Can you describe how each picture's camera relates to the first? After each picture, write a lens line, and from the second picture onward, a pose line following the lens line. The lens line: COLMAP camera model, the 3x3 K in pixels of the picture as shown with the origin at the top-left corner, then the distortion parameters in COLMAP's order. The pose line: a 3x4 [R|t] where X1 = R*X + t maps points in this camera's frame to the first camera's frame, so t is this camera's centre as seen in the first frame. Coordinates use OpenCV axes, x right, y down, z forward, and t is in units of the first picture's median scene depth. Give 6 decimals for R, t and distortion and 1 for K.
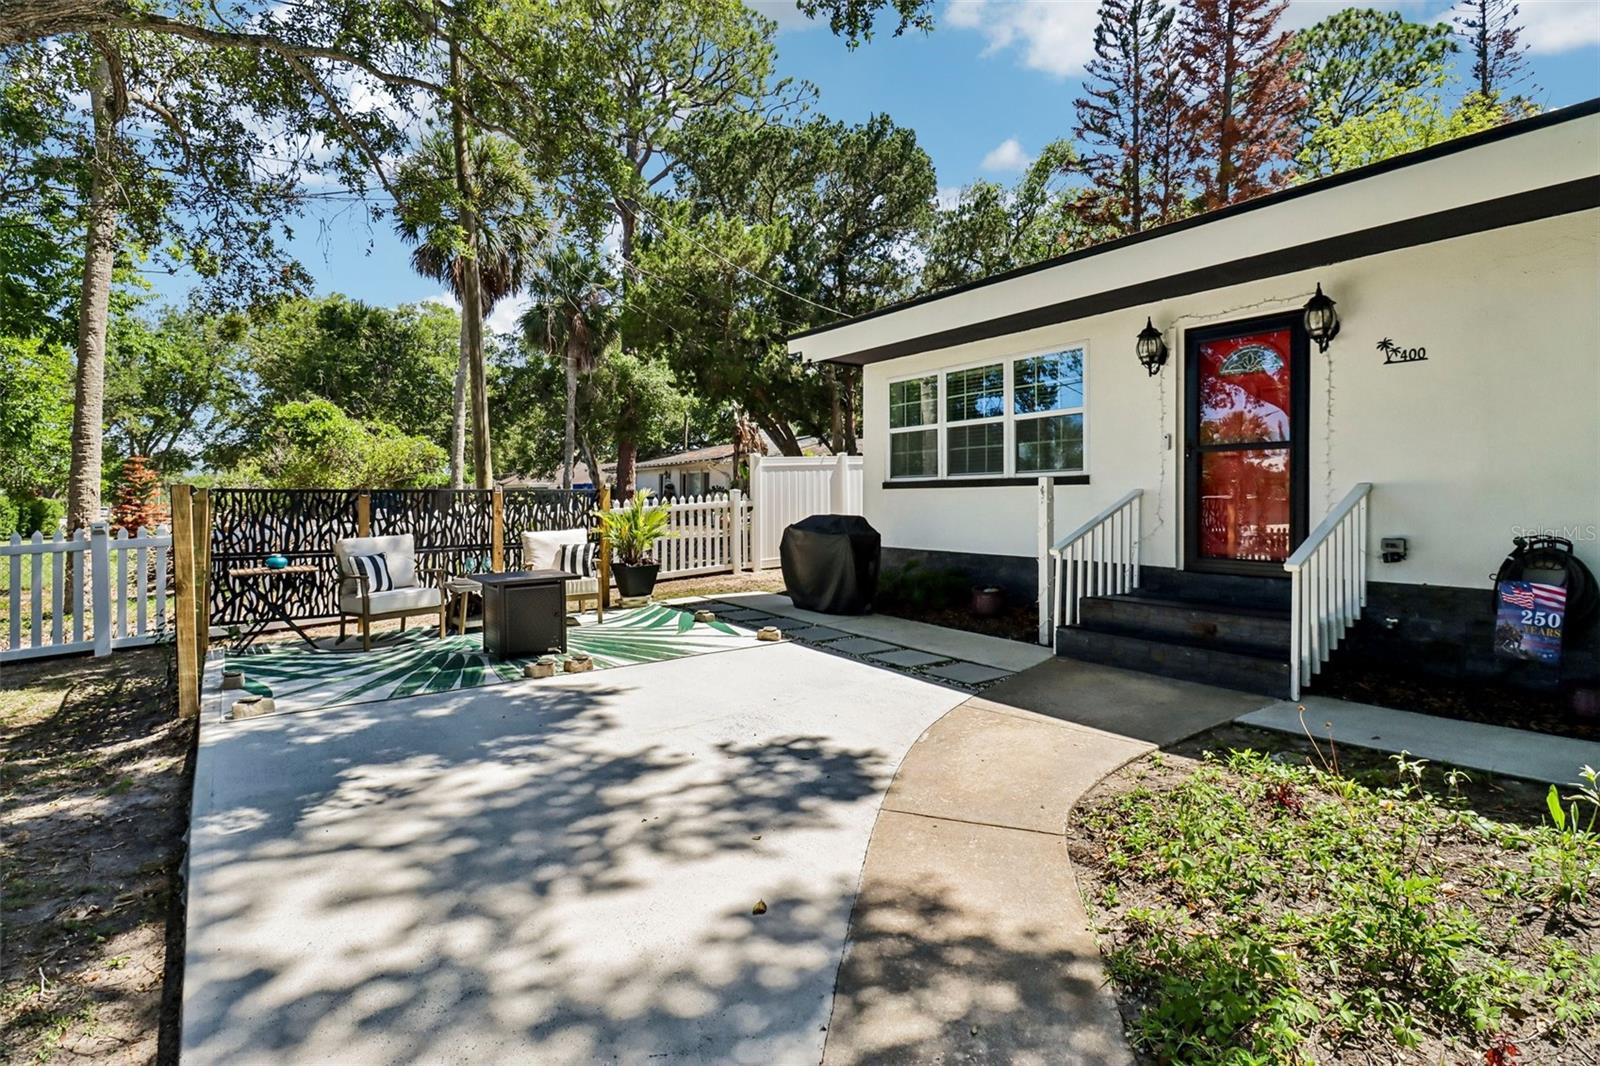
lens RADIAL K [[769.0, 0, 807.7], [0, 769.0, 500.4], [0, 0, 1]] dist [0.004359, -0.017207]
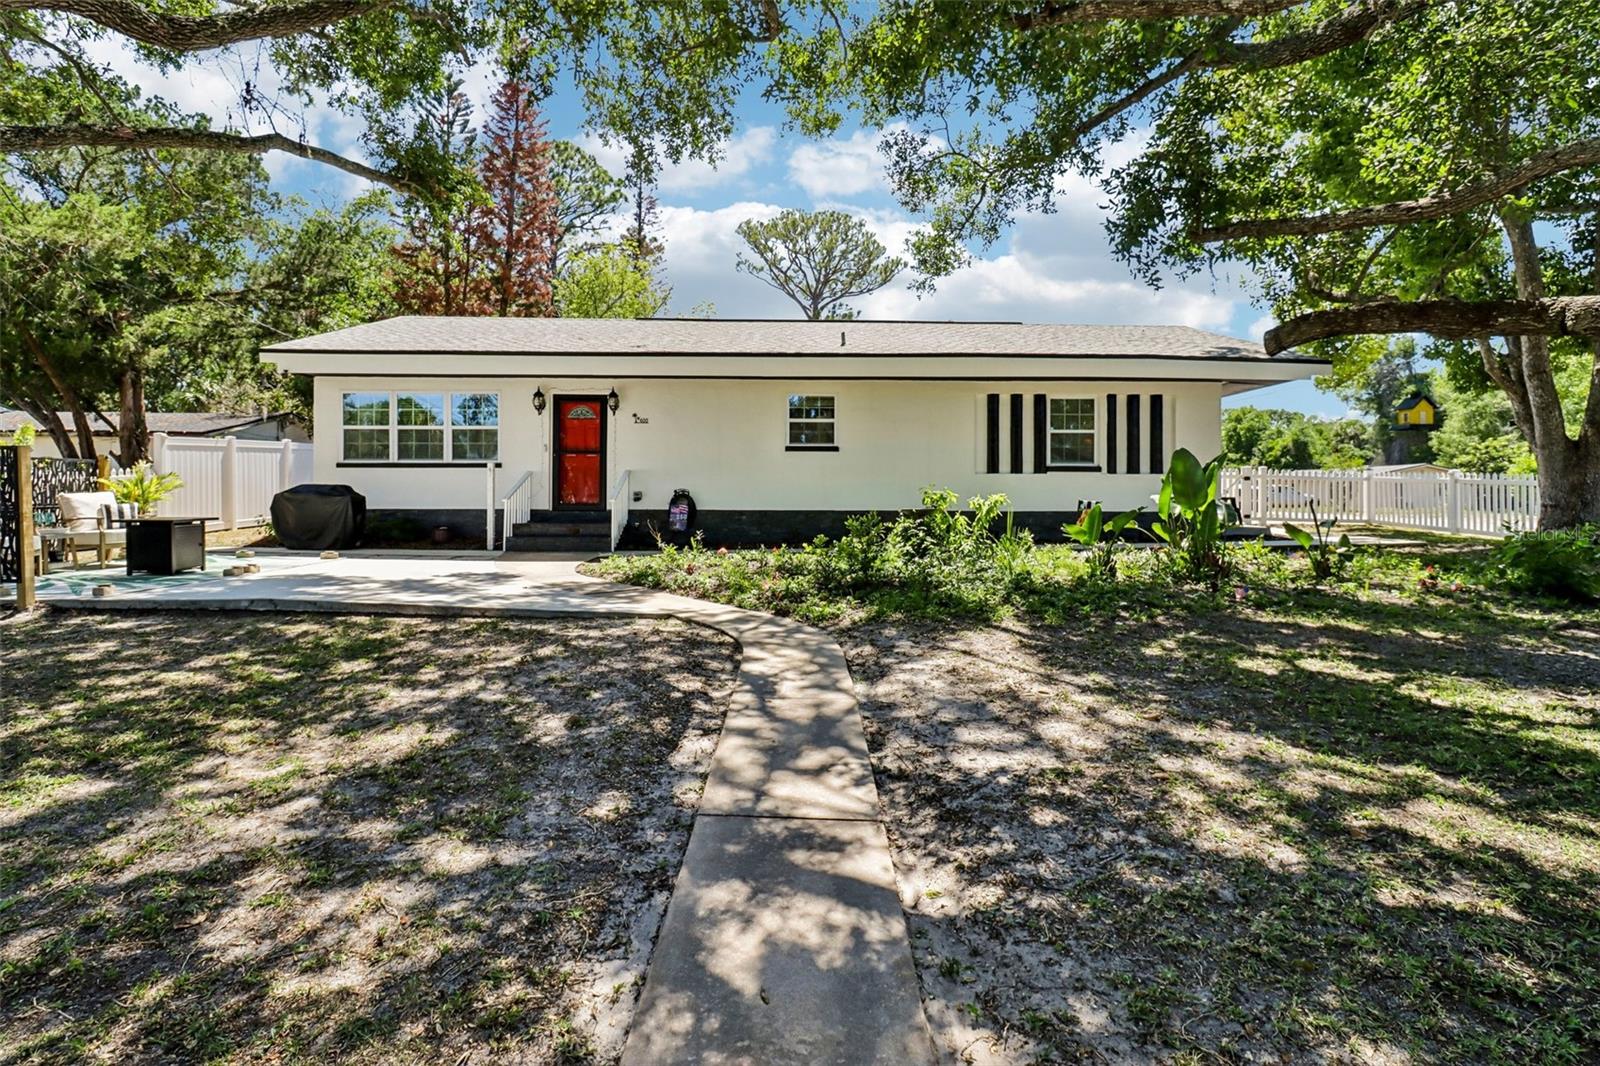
lens RADIAL K [[769.0, 0, 807.7], [0, 769.0, 500.4], [0, 0, 1]] dist [0.004359, -0.017207]
pose [[0.569903, -0.002978, 0.821707, -0.659263], [-0.002563, 0.999982, 0.005402, 0.041183], [-0.821708, -0.005184, 0.569885, -0.600415]]
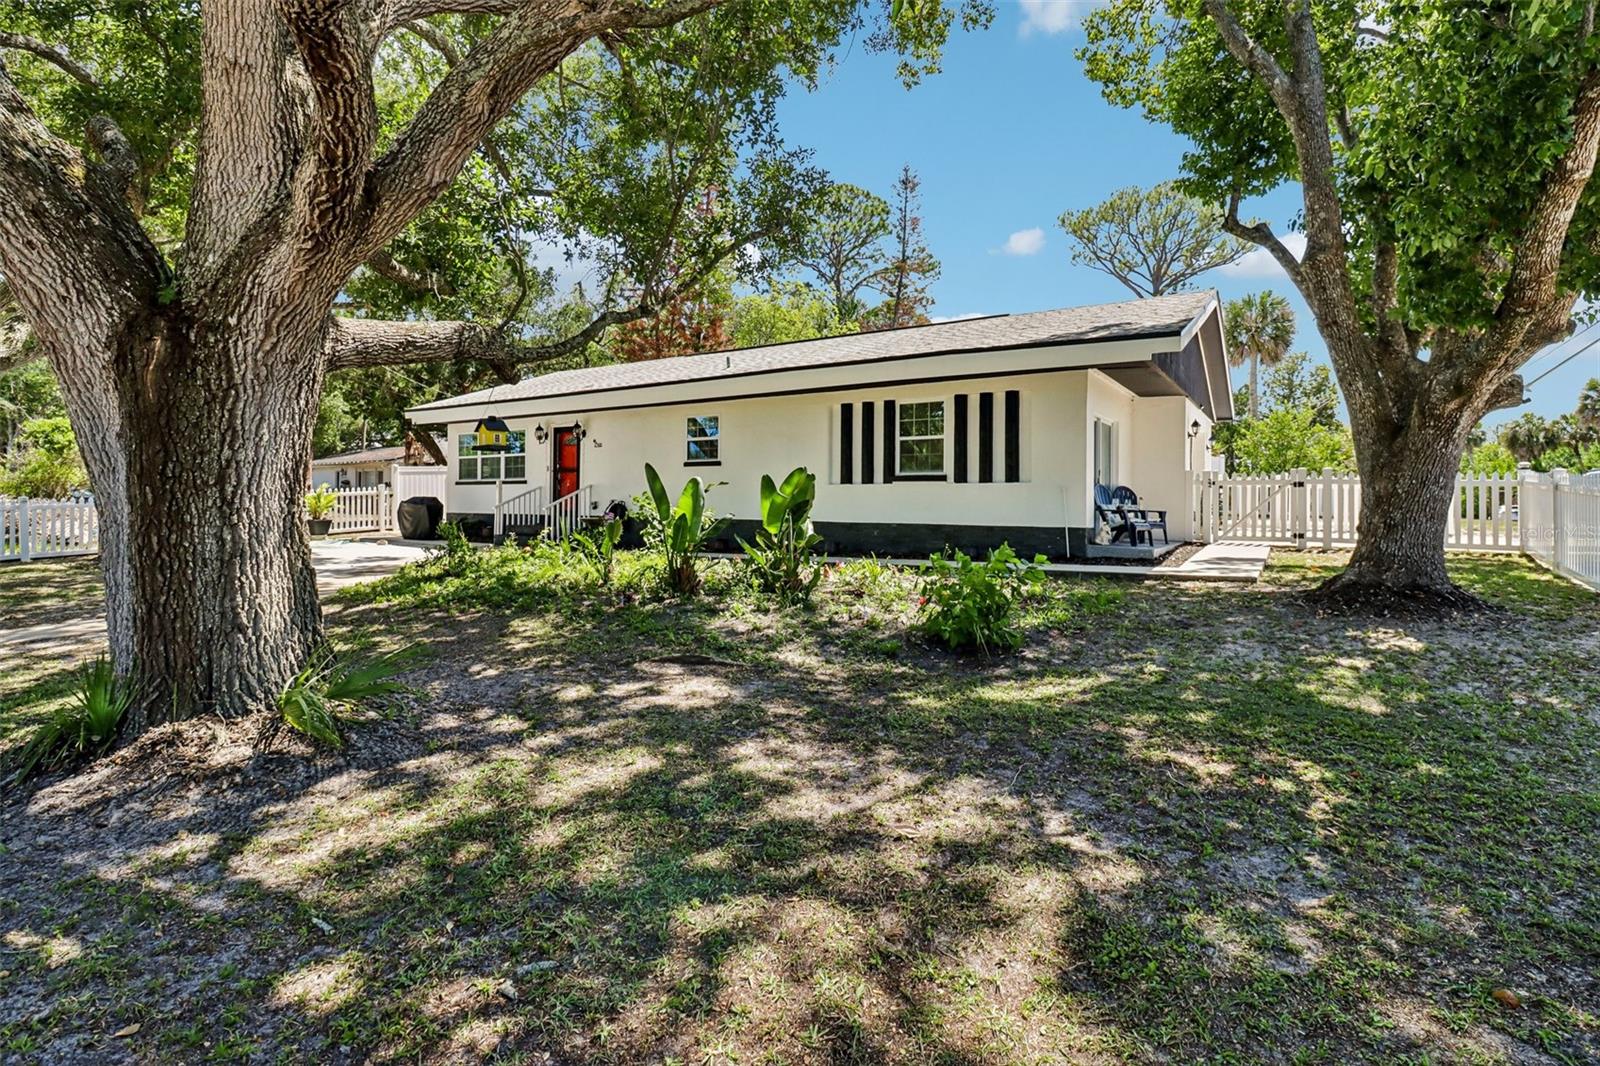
lens RADIAL K [[769.0, 0, 807.7], [0, 769.0, 500.4], [0, 0, 1]] dist [0.004359, -0.017207]
pose [[0.935917, 0.004165, 0.352196, 0.298304], [-0.004623, 0.999989, 0.000460, 0.024930], [-0.352190, -0.002059, 0.935926, -1.498916]]
